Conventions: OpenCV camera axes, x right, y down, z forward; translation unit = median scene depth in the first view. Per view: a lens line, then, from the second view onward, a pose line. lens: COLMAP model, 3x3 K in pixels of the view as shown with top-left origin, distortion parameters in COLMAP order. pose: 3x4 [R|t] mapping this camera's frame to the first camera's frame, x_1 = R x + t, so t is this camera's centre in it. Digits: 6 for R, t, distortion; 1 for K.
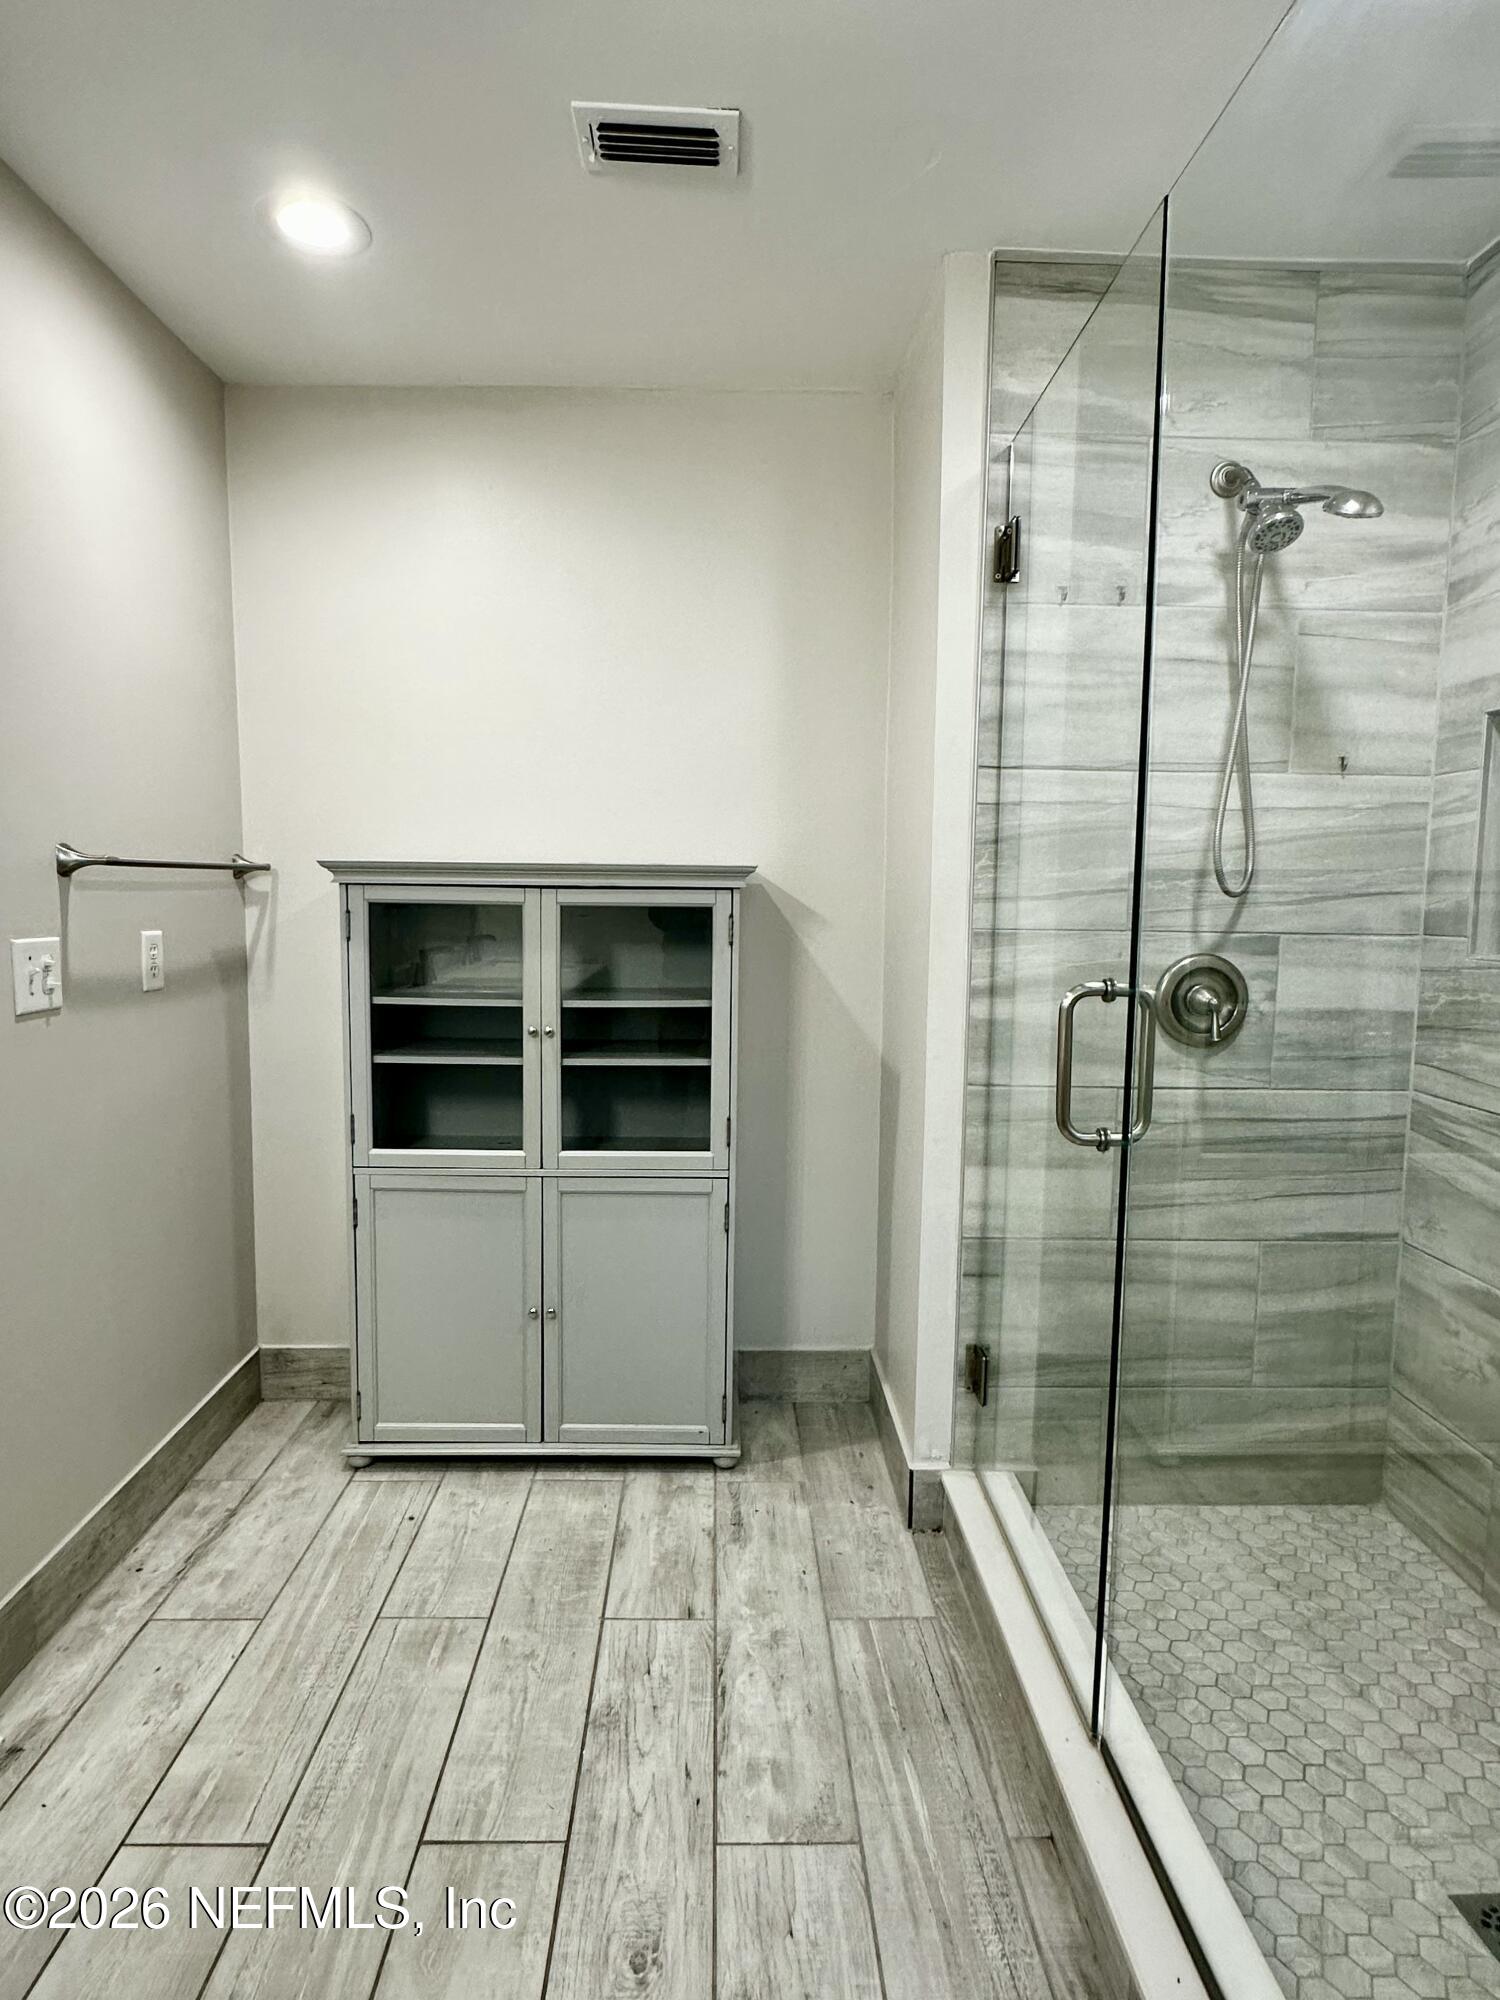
lens RADIAL K [[1087.6, 0, 733.6], [0, 1087.6, 998.5], [0, 0, 1]] dist [-0.007031, 0.002427]
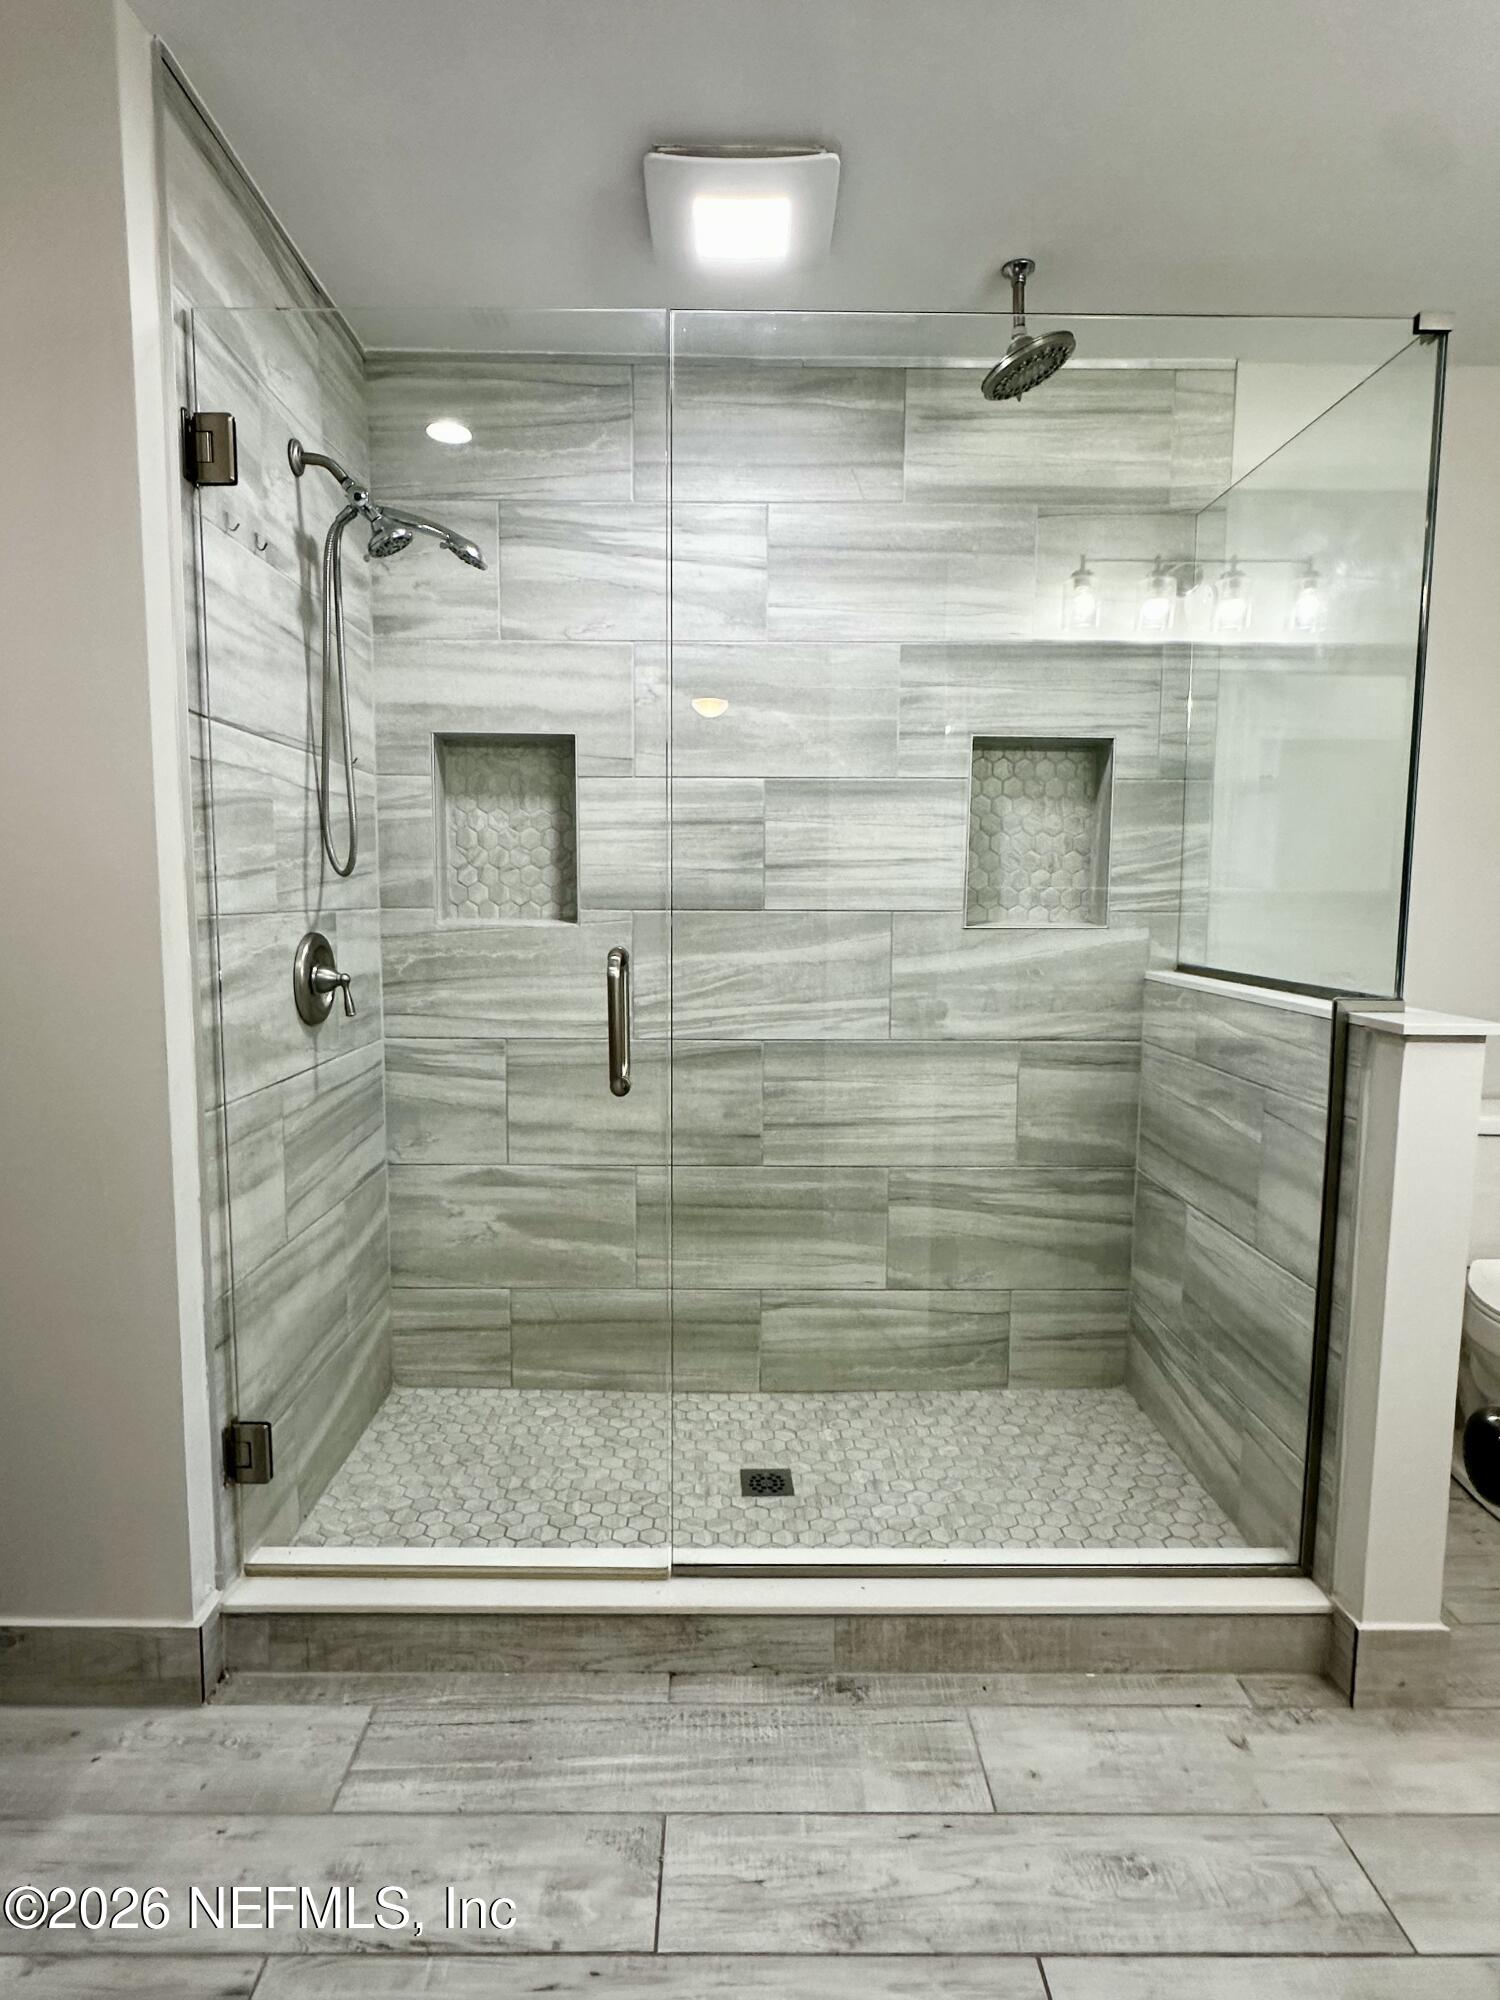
lens RADIAL K [[1087.6, 0, 733.6], [0, 1087.6, 998.5], [0, 0, 1]] dist [-0.007031, 0.002427]
pose [[0.007324, -0.110744, 0.993822, -0.620803], [0.087941, 0.990069, 0.109678, -0.062097], [-0.996099, 0.086594, 0.016991, 0.657379]]
